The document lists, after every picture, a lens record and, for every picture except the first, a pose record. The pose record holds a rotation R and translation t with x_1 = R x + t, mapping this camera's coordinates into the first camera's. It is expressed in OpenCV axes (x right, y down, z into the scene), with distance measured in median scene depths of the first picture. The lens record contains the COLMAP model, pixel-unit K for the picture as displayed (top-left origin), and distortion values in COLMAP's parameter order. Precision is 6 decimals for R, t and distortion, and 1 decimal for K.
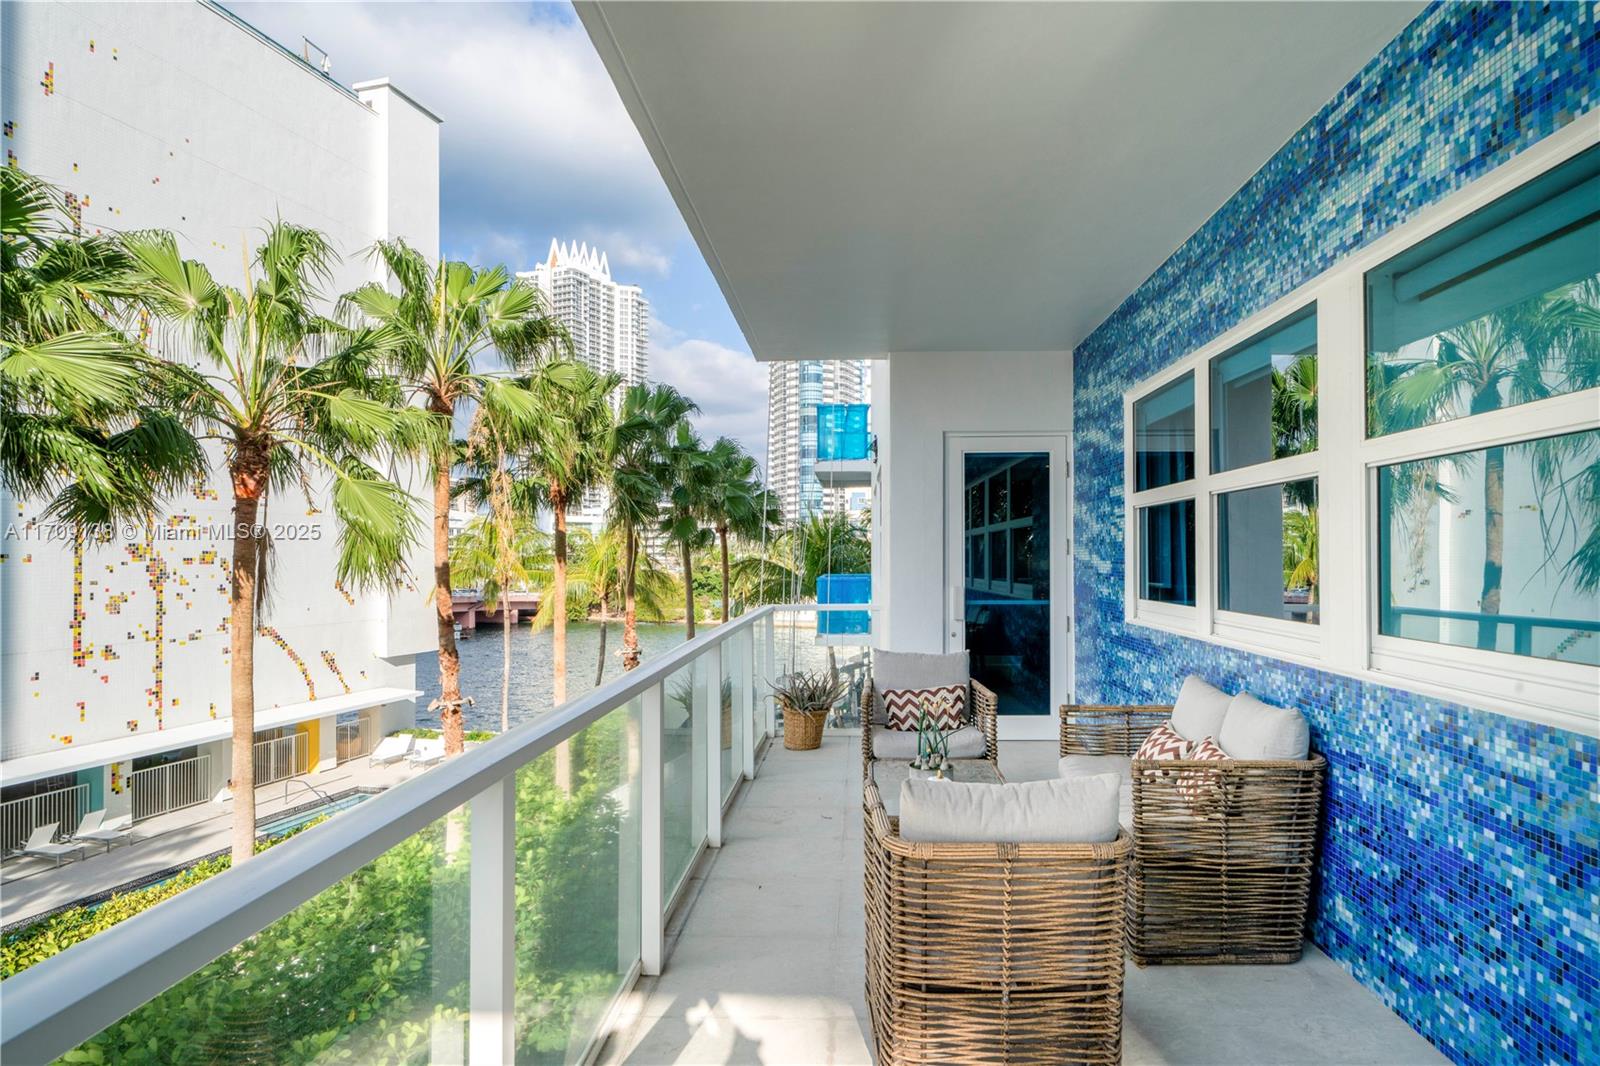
lens RADIAL K [[902.8, 0, 805.4], [0, 902.8, 546.2], [0, 0, 1]] dist [-0.003093, -0.001099]
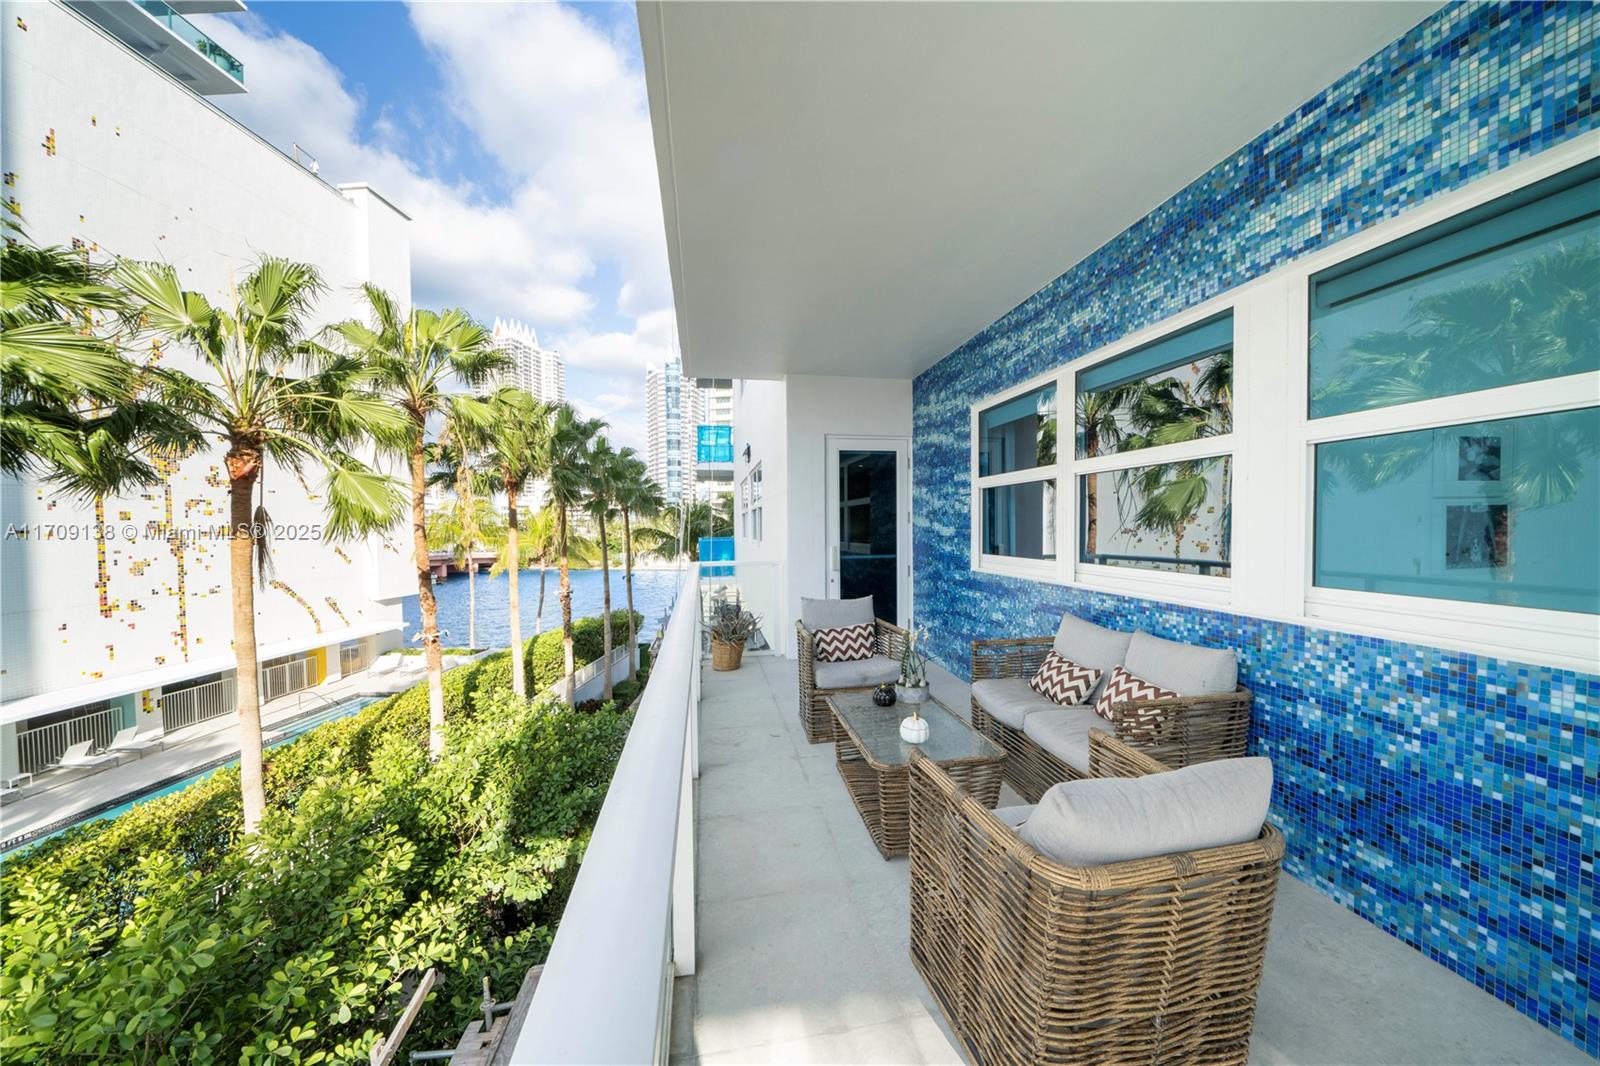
lens RADIAL K [[534.9, 0, 787.9], [0, 534.9, 539.8], [0, 0, 1]] dist [-0.007490, 0.000090]
pose [[0.975795, -0.014510, 0.218207, -0.044866], [0.006274, 0.999243, 0.038388, 0.001389], [-0.218599, -0.036090, 0.975147, 0.113467]]
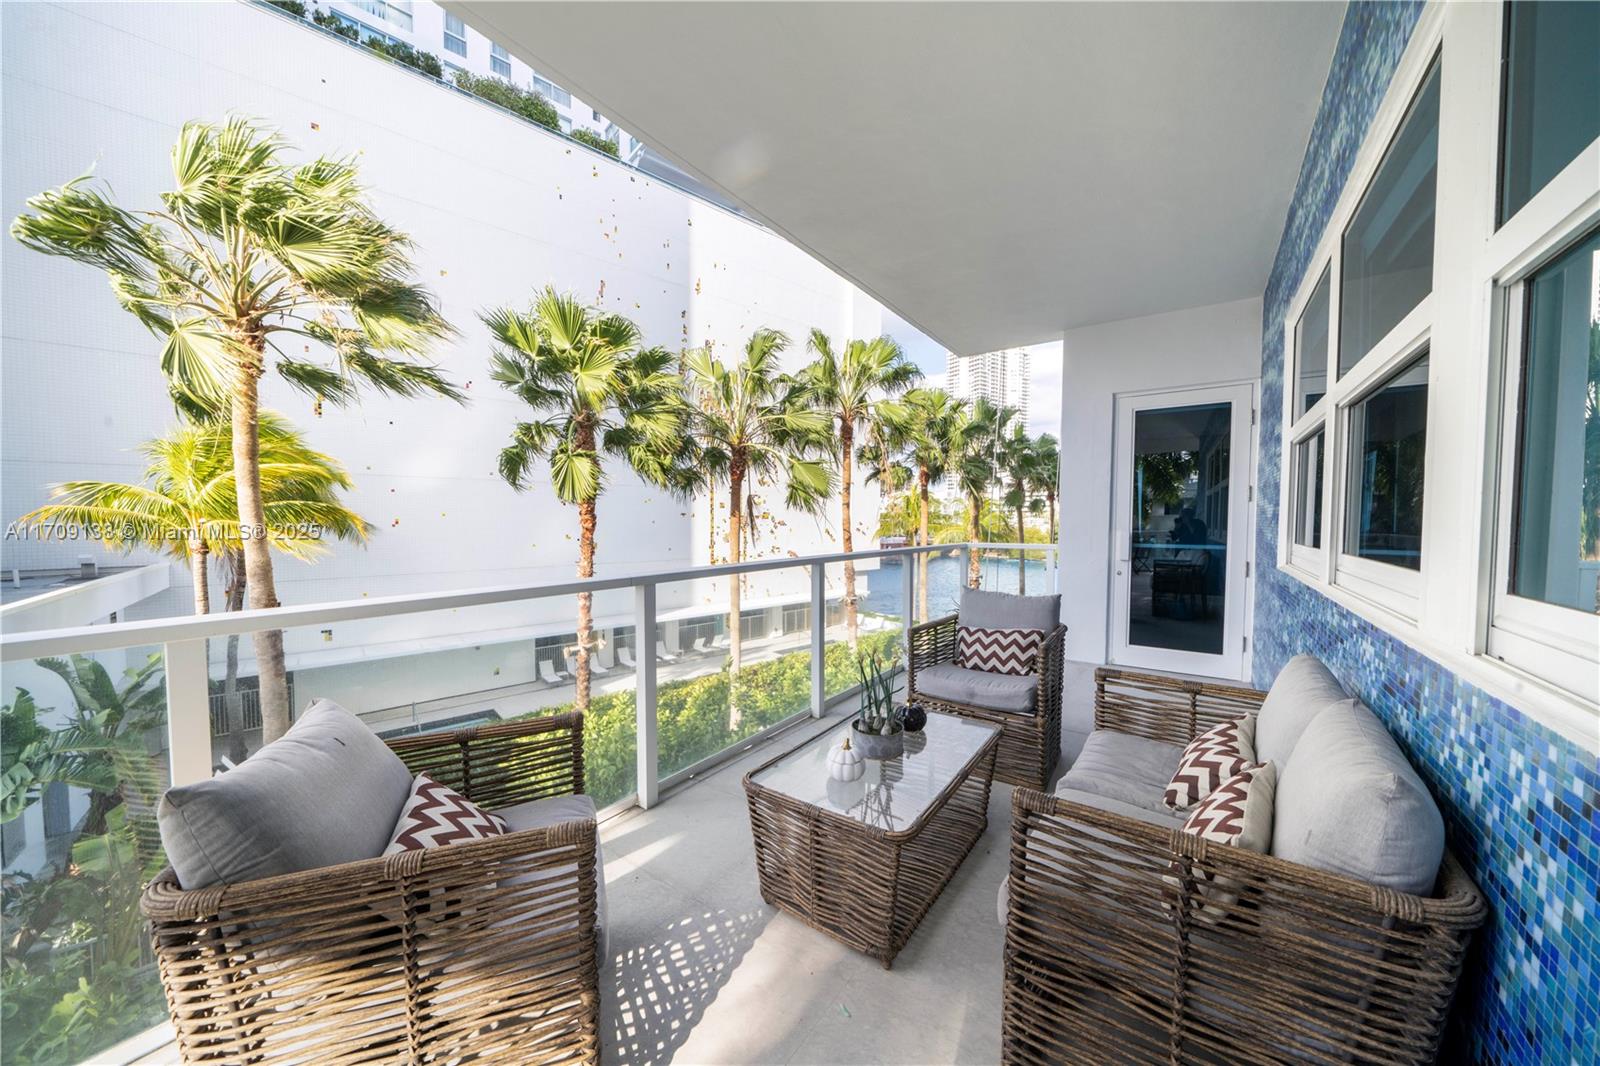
lens RADIAL K [[536.9, 0, 808.2], [0, 536.9, 539.1], [0, 0, 1]] dist [-0.008480, -0.000015]
pose [[0.839241, 0.025719, -0.543151, 0.108583], [0.001611, 0.998759, 0.049783, 0.011483], [0.543757, -0.042655, 0.838158, 0.120645]]
